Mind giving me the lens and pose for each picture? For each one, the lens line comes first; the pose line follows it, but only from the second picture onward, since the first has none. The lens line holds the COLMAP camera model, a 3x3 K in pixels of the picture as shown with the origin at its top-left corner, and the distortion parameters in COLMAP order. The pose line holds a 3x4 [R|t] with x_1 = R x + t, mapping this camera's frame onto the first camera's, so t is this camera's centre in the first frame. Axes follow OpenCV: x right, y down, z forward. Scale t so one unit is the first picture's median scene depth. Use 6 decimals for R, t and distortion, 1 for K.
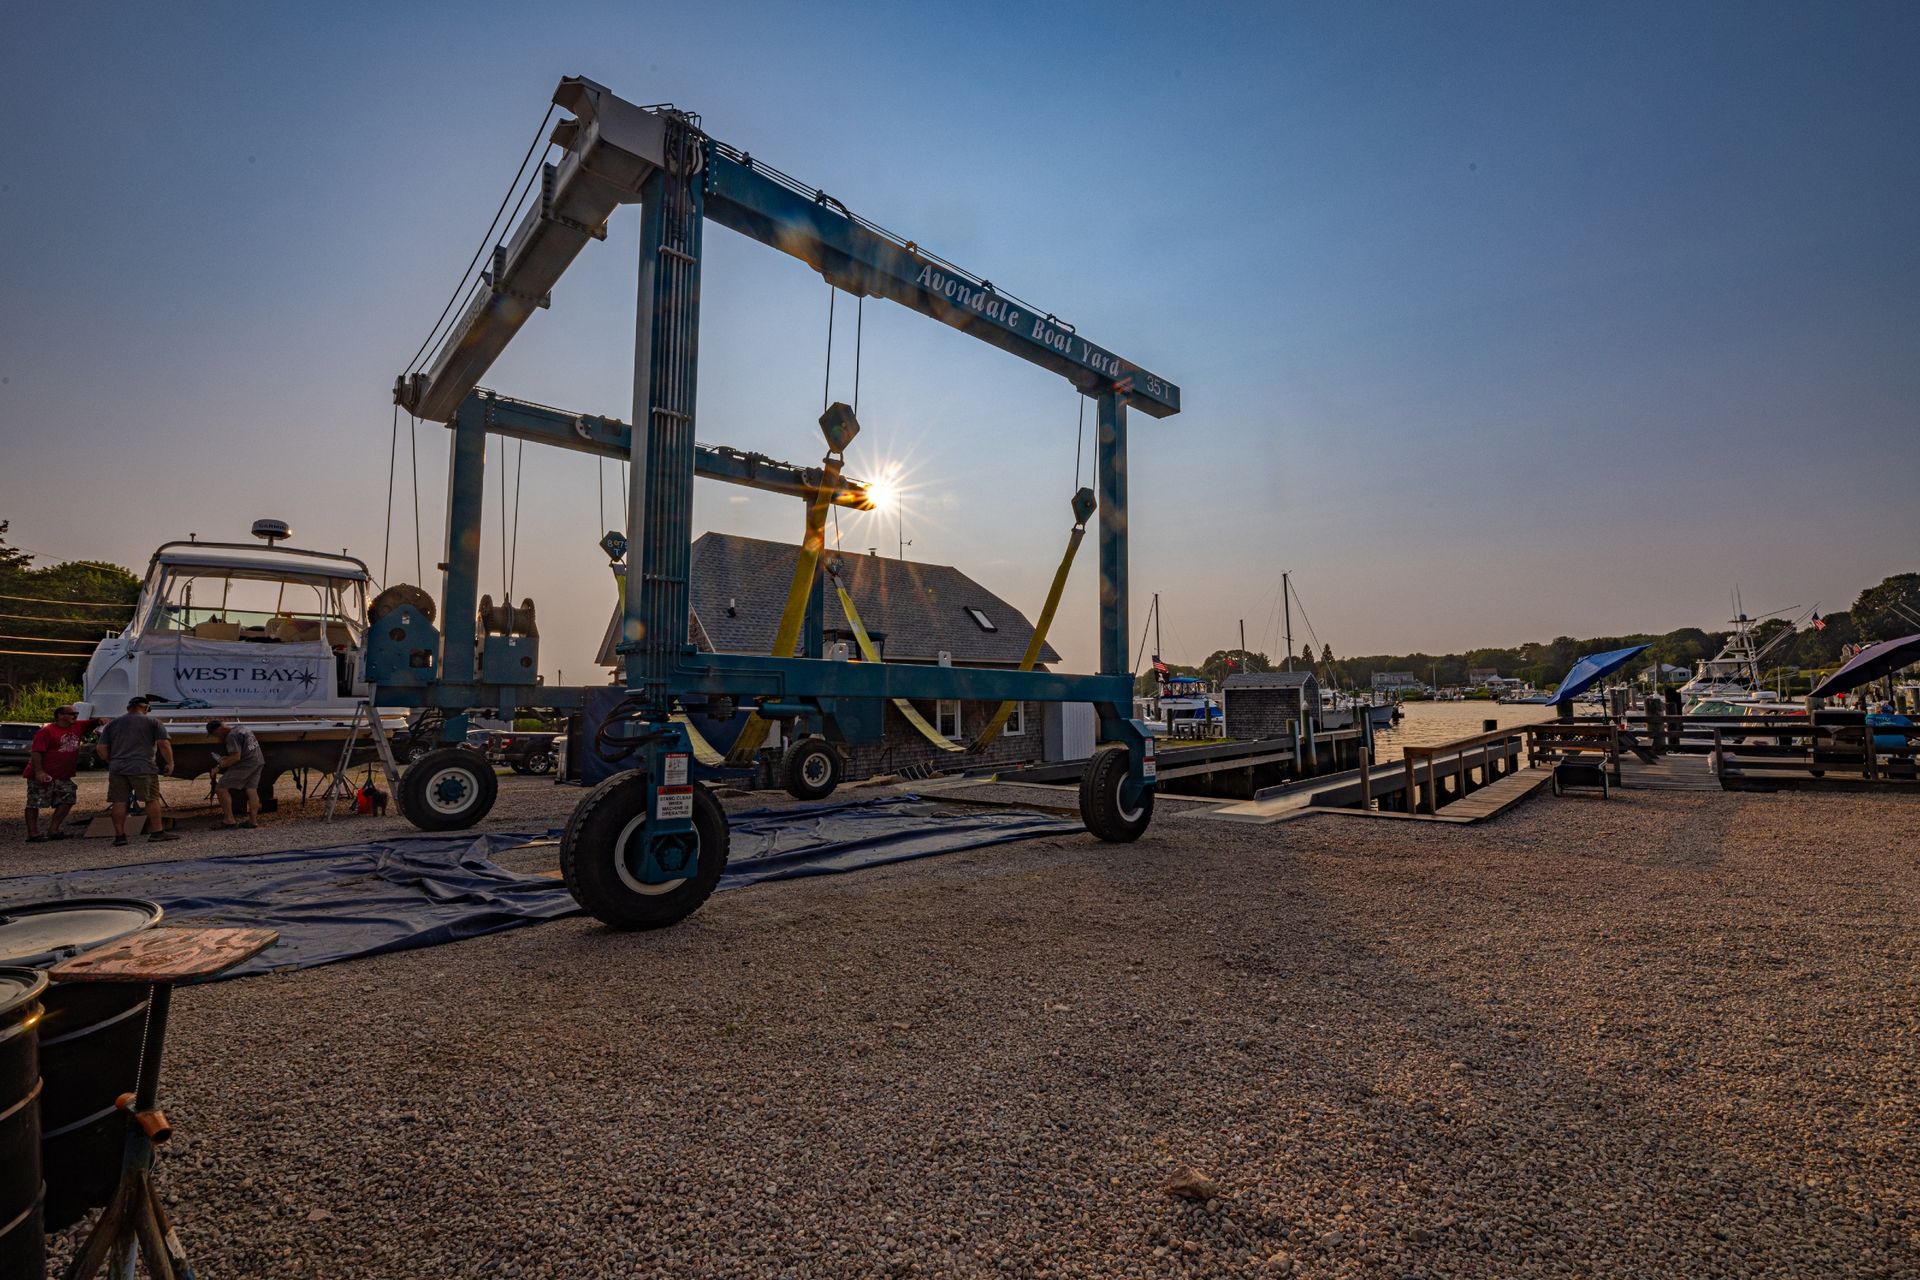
lens RADIAL K [[808.0, 0, 955.0], [0, 808.0, 638.4], [0, 0, 1]] dist [-0.008506, -0.000901]
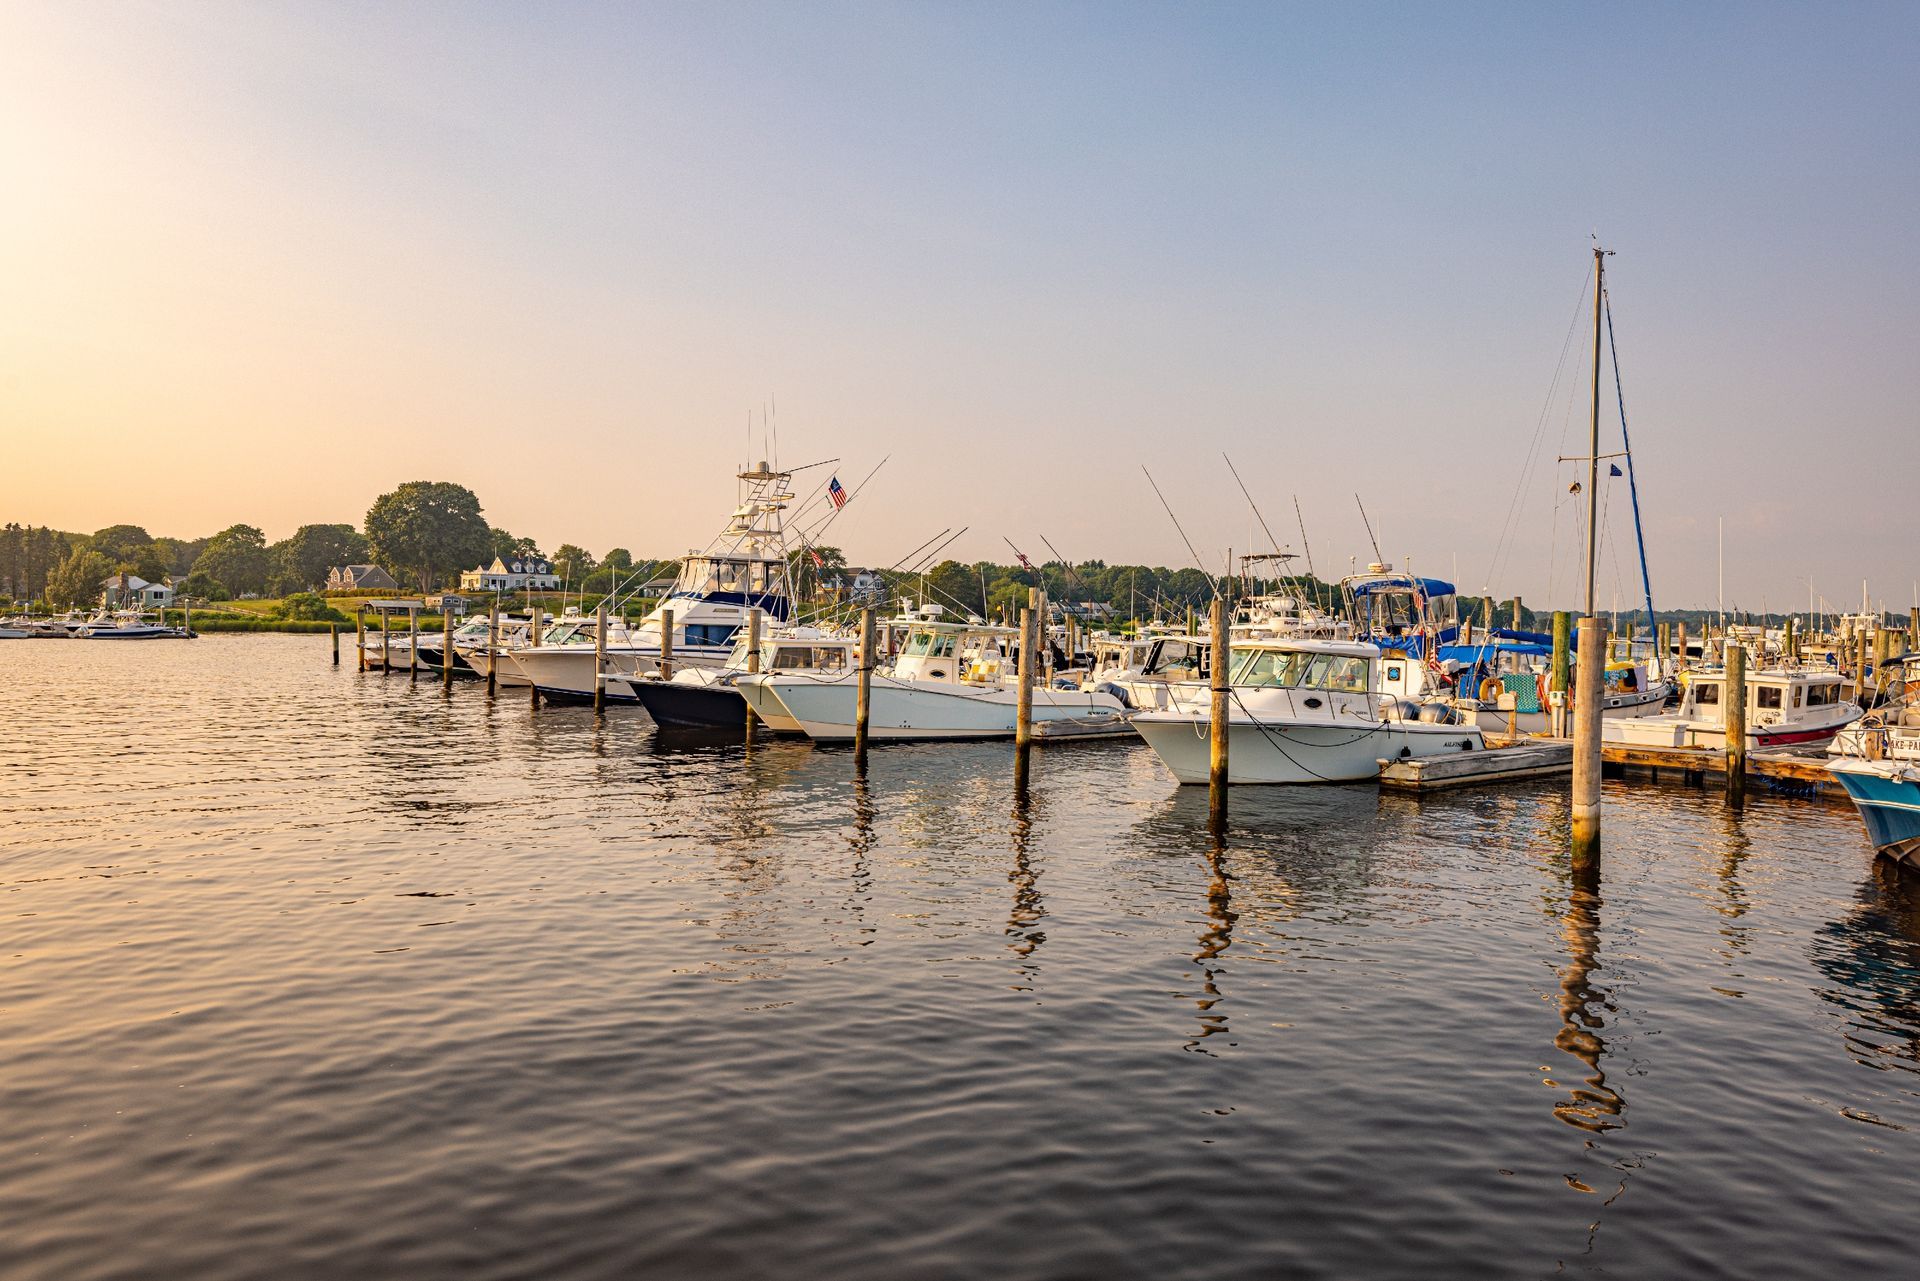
lens RADIAL K [[1272.3, 0, 951.6], [0, 1272.3, 639.7], [0, 0, 1]] dist [-0.006466, -0.001272]
pose [[0.203389, 0.016181, 0.978964, 0.191798], [-0.095824, 0.995392, 0.003456, 0.042945], [-0.974398, -0.094511, 0.204003, 0.512721]]
